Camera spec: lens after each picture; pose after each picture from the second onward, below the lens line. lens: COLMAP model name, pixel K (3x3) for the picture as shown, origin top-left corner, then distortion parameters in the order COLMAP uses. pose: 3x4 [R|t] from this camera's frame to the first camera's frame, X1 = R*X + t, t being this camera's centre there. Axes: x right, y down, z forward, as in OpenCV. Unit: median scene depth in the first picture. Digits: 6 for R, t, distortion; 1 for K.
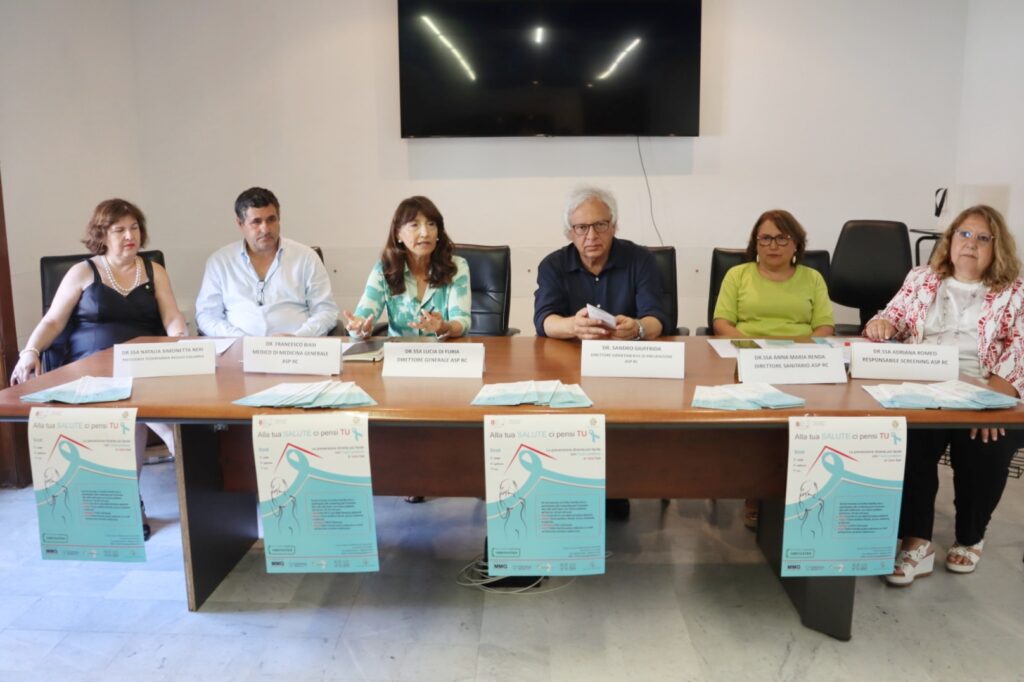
lens RADIAL K [[868.9, 0, 509.3], [0, 868.9, 385.5], [0, 0, 1]] dist [-0.118889, -0.001515]
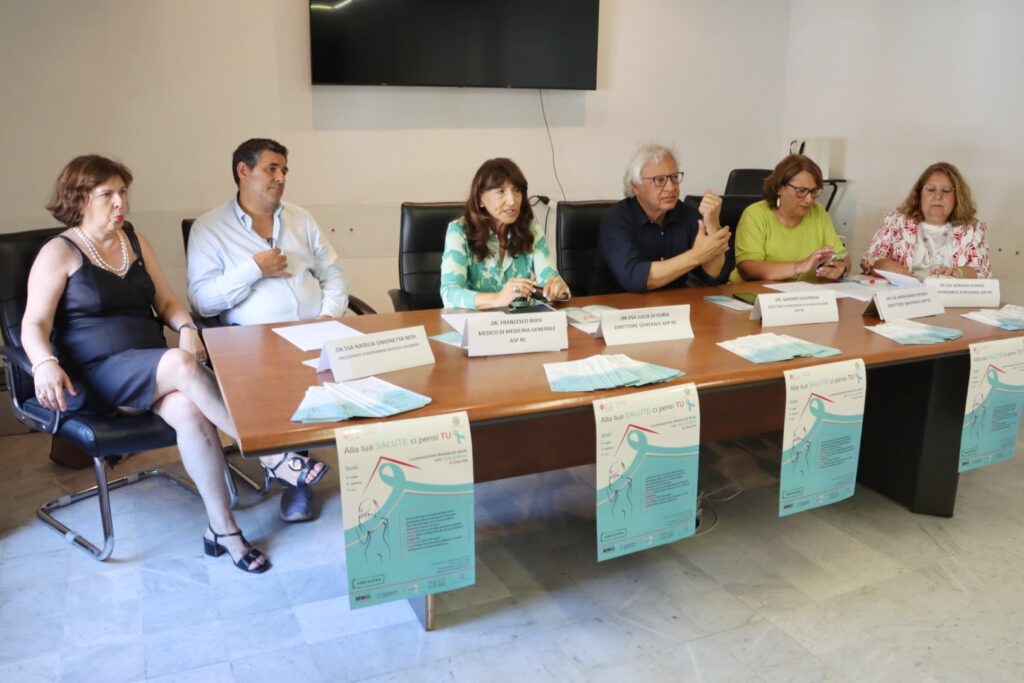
lens RADIAL K [[871.5, 0, 535.9], [0, 871.5, 373.7], [0, 0, 1]] dist [-0.059961, 0.005650]
pose [[0.874534, -0.117531, 0.470507, -0.549050], [0.091143, 0.992733, 0.078573, -0.051536], [-0.476323, -0.025832, 0.878891, 0.133502]]
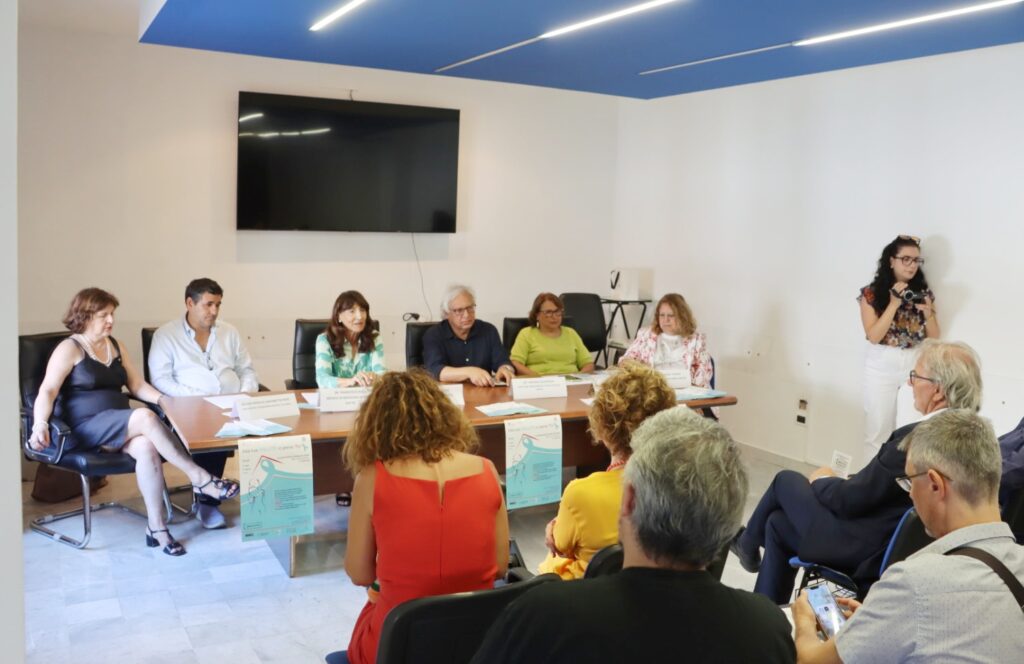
lens RADIAL K [[989.8, 0, 571.3], [0, 989.8, 333.0], [0, 0, 1]] dist [-0.091256, 0.127218]
pose [[0.832563, -0.032227, 0.552993, -0.733648], [0.092857, 0.992299, -0.081973, 0.024204], [-0.546092, 0.119597, 0.829144, -0.588780]]
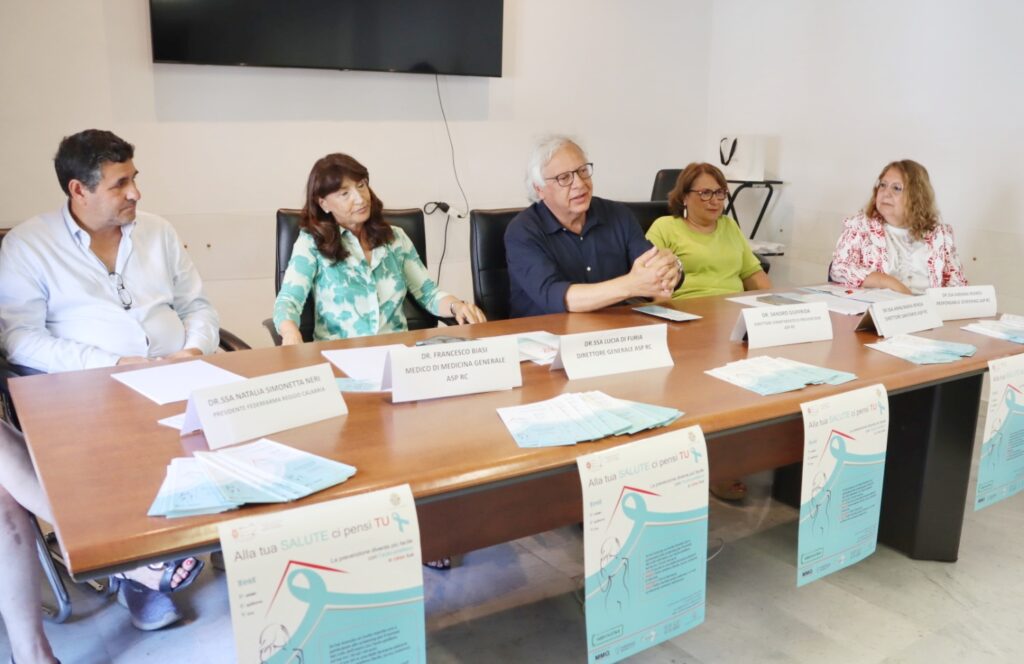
lens RADIAL K [[939.6, 0, 573.1], [0, 939.6, 390.7], [0, 0, 1]] dist [-0.126832, 0.110820]
pose [[0.774715, -0.144474, 0.615584, -0.519446], [0.119229, 0.989461, 0.082170, -0.054943], [-0.620968, 0.009737, 0.783775, 0.285473]]
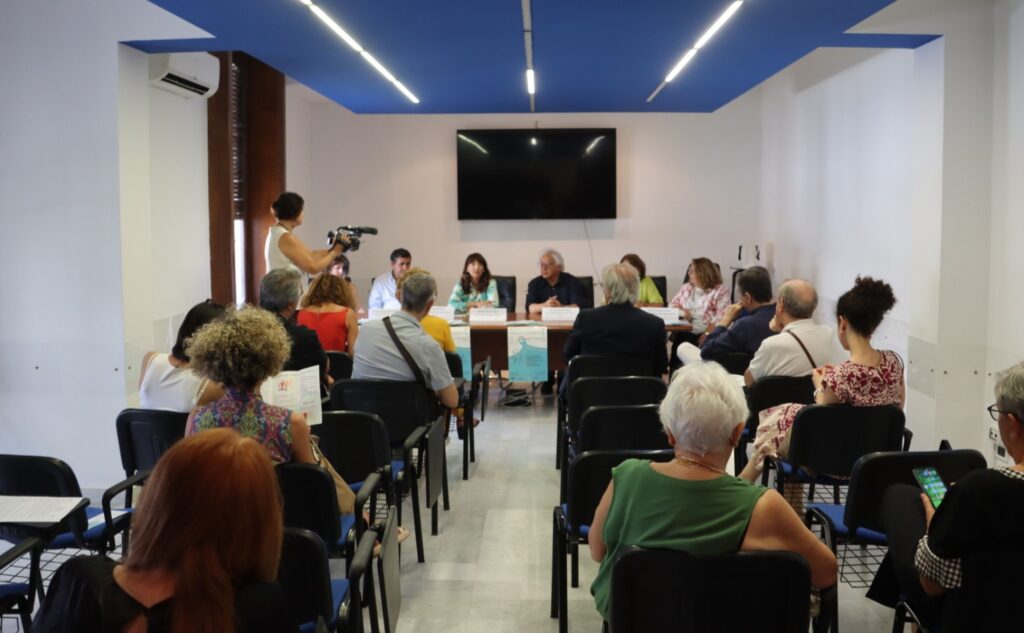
lens RADIAL K [[1081.7, 0, 512.0], [0, 1081.7, 316.5], [0, 0, 1]] dist [0.005415, 0.001711]
pose [[0.999998, -0.001182, 0.001518, -0.013628], [0.001370, 0.991423, -0.130688, 0.342679], [-0.001350, 0.130690, 0.991422, -1.950212]]
